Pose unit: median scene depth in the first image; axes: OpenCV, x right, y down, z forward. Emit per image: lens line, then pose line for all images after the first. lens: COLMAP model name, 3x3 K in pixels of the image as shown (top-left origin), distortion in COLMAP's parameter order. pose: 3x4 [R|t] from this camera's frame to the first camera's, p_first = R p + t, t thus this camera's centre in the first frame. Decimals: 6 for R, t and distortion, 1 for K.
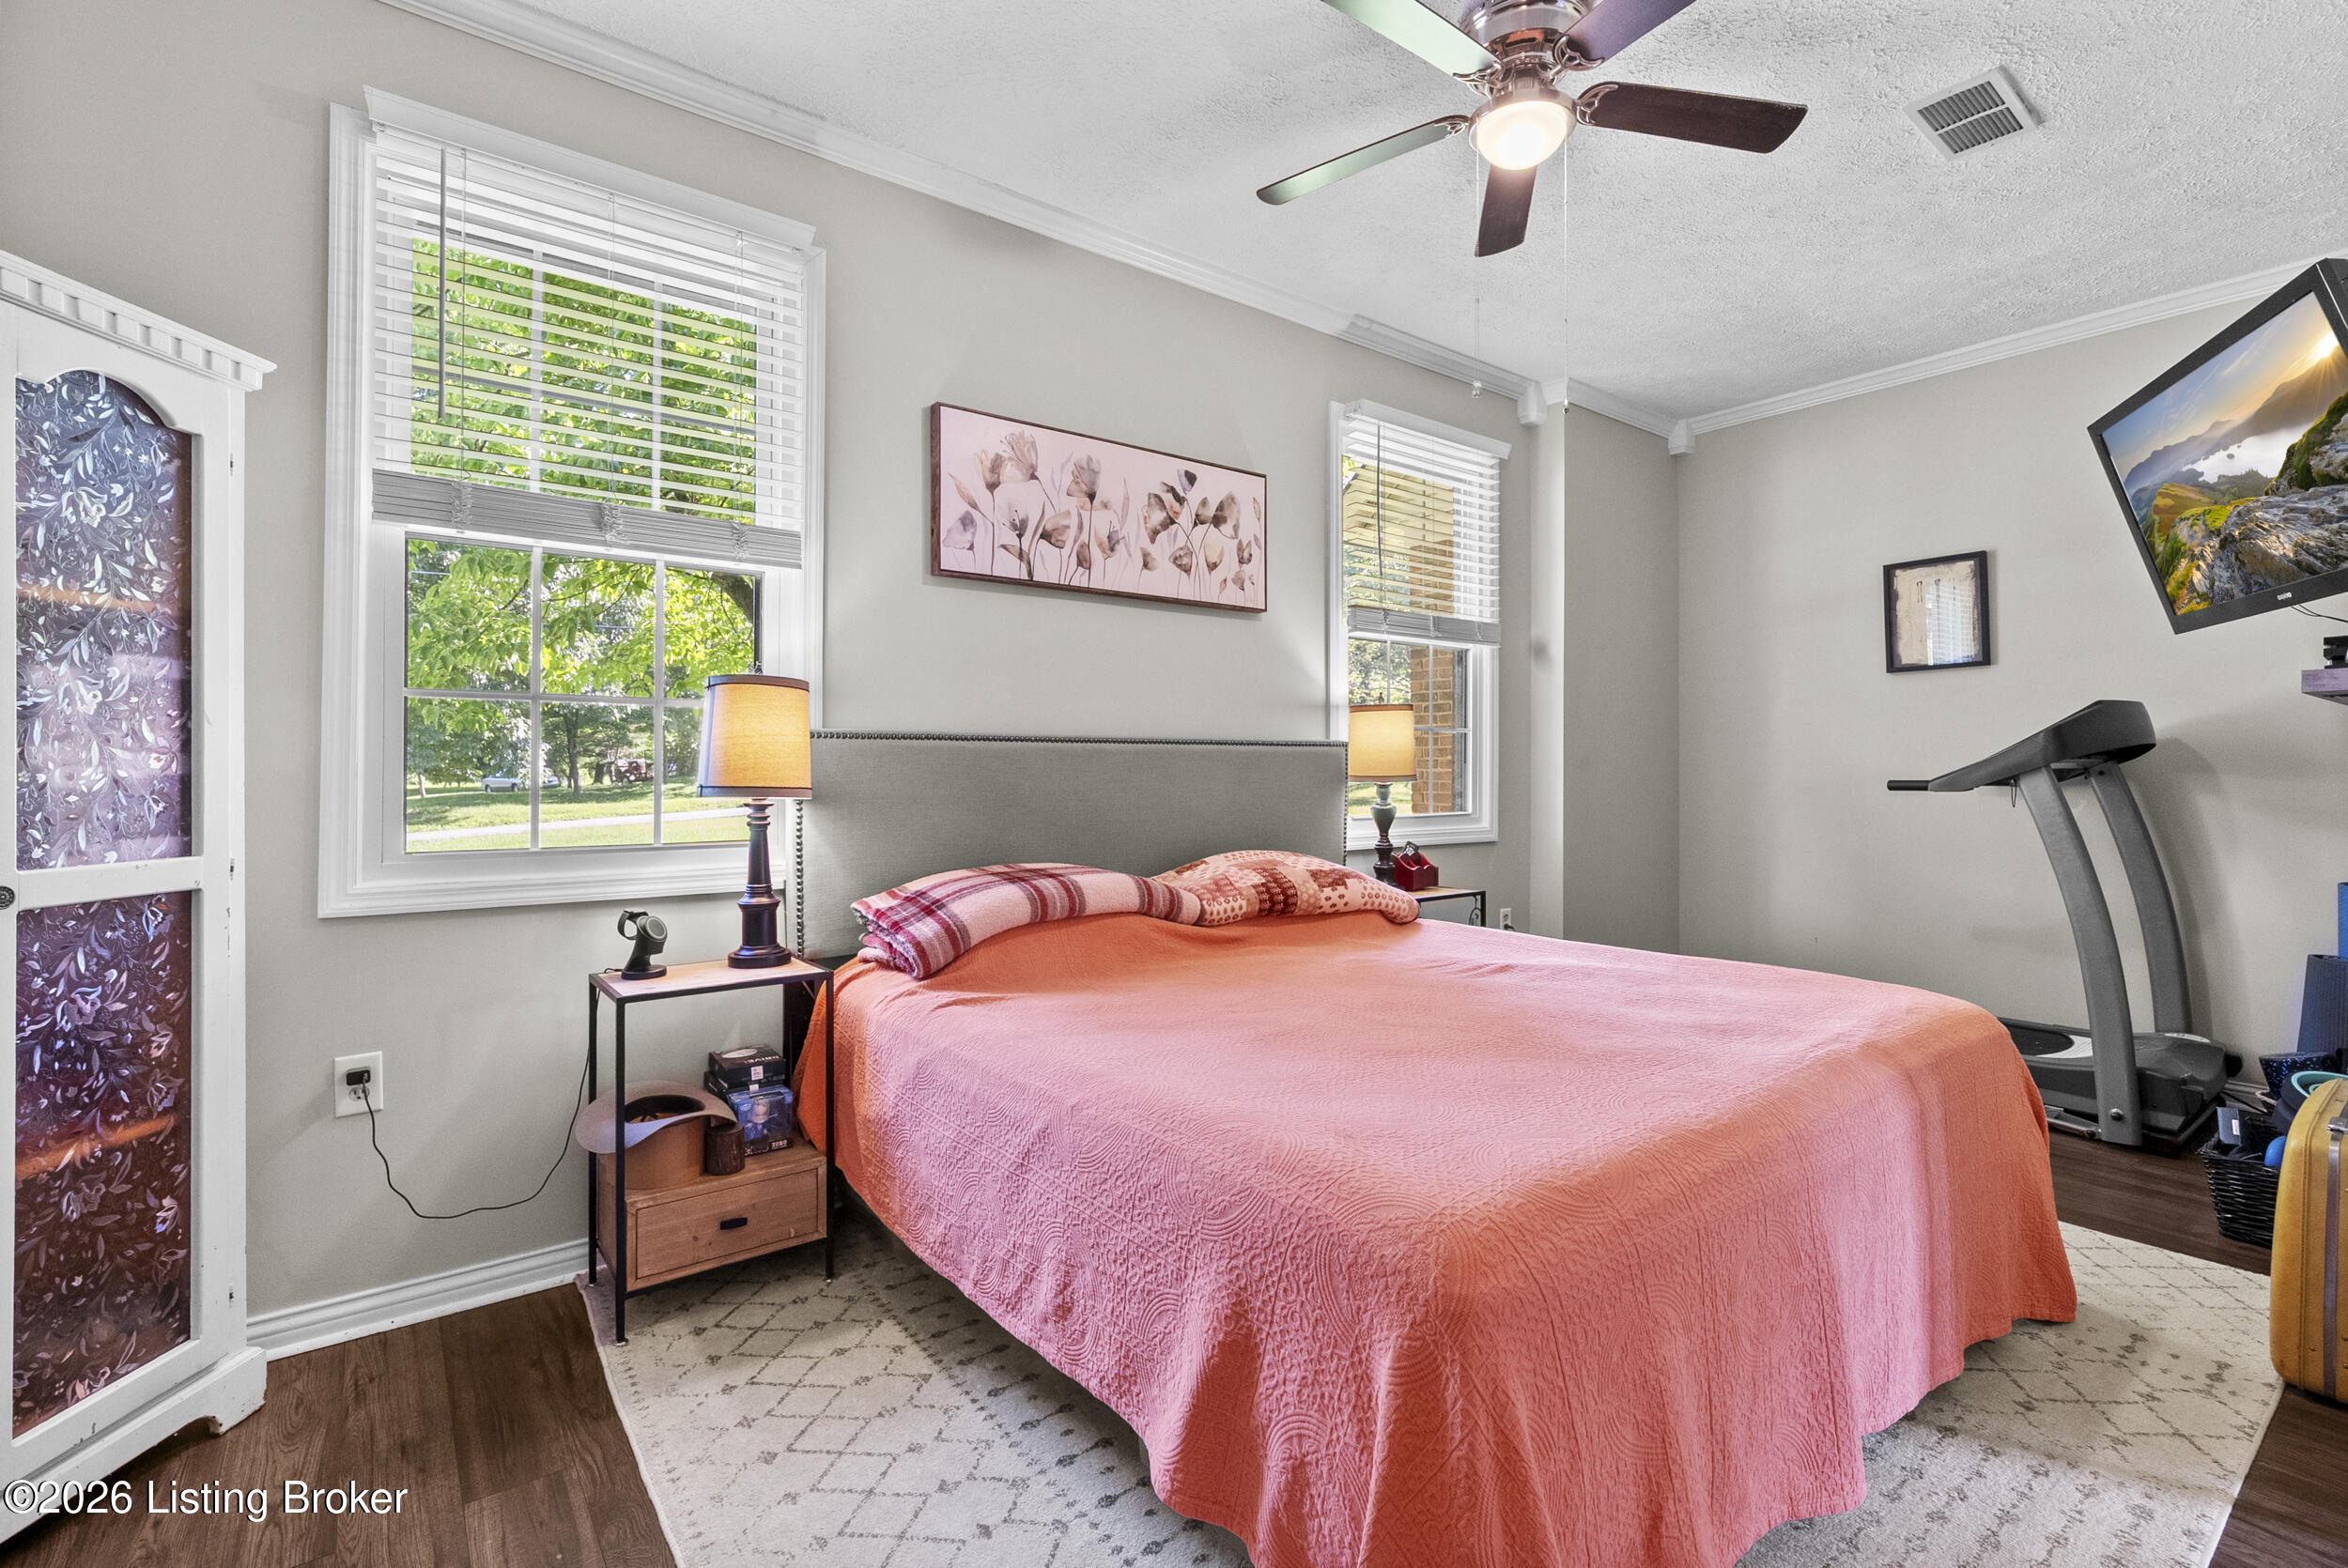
lens RADIAL K [[1062.6, 0, 1164.1], [0, 1062.6, 775.2], [0, 0, 1]] dist [0.004940, 0.000391]
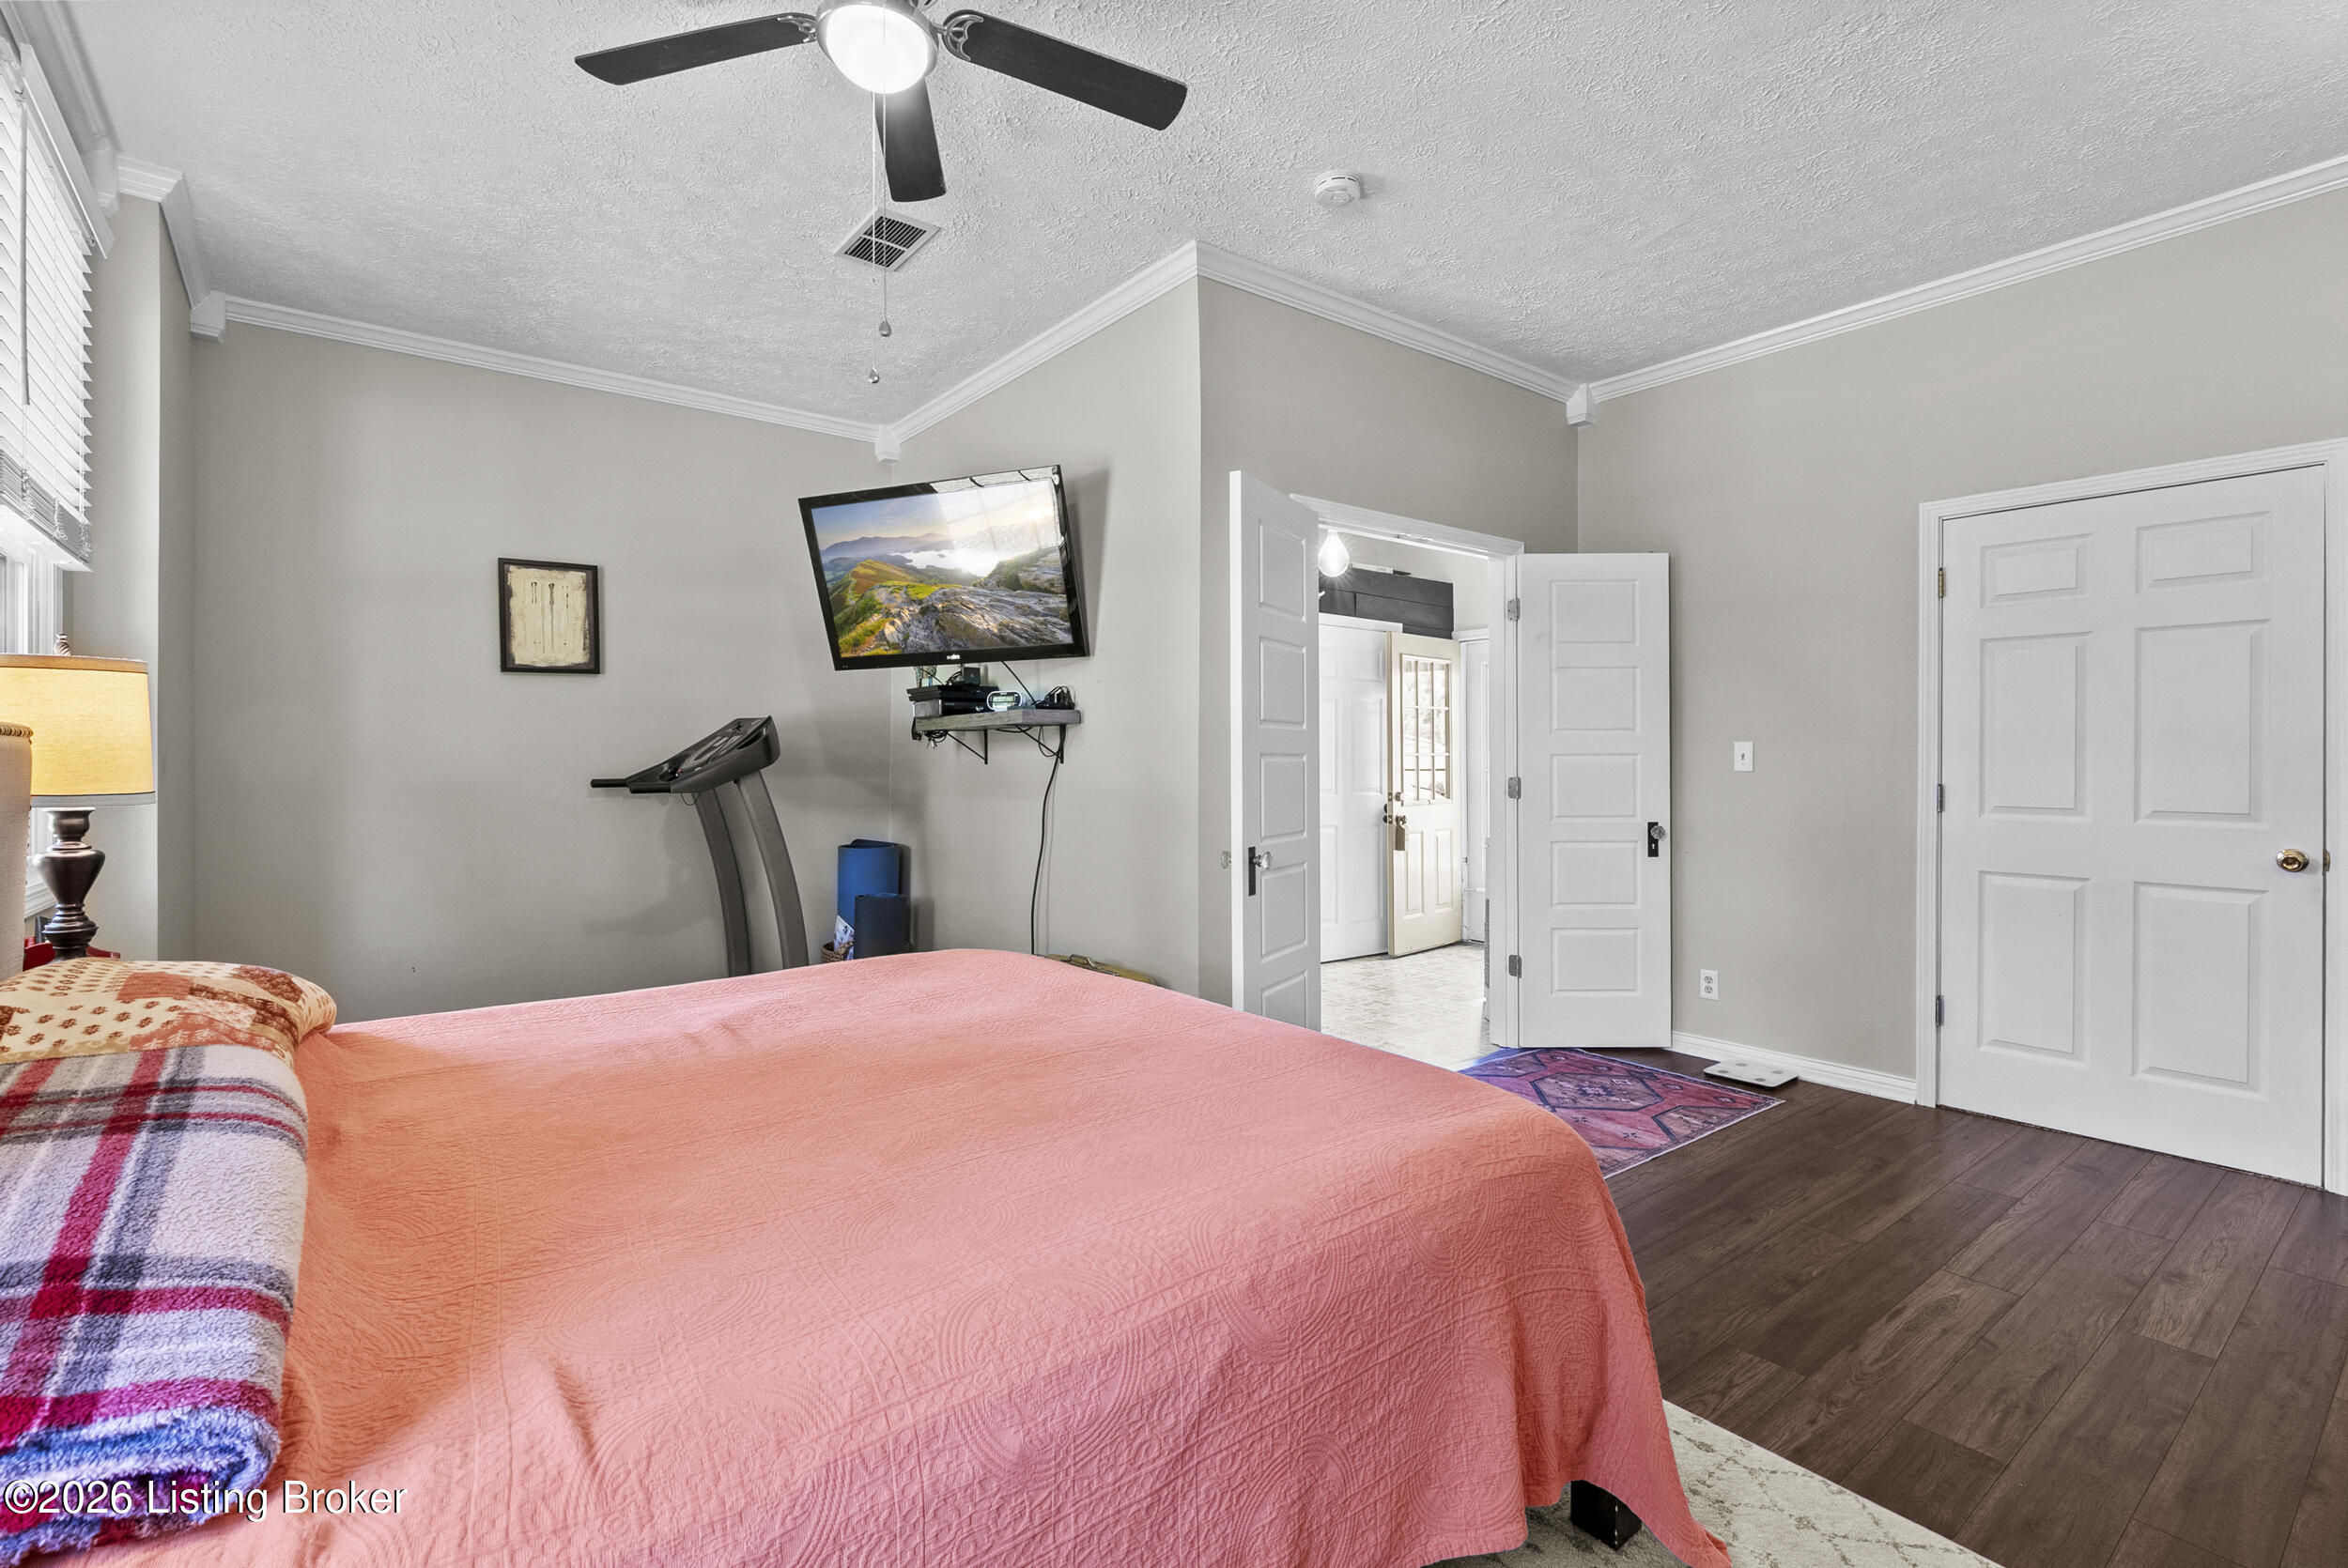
lens RADIAL K [[1062.6, 0, 1161.2], [0, 1062.6, 764.8], [0, 0, 1]] dist [0.004940, 0.000391]
pose [[0.002483, -0.010878, 0.999938, -0.445207], [0.021767, 0.999705, 0.010821, -0.012052], [-0.999760, 0.021738, 0.002719, 0.621959]]
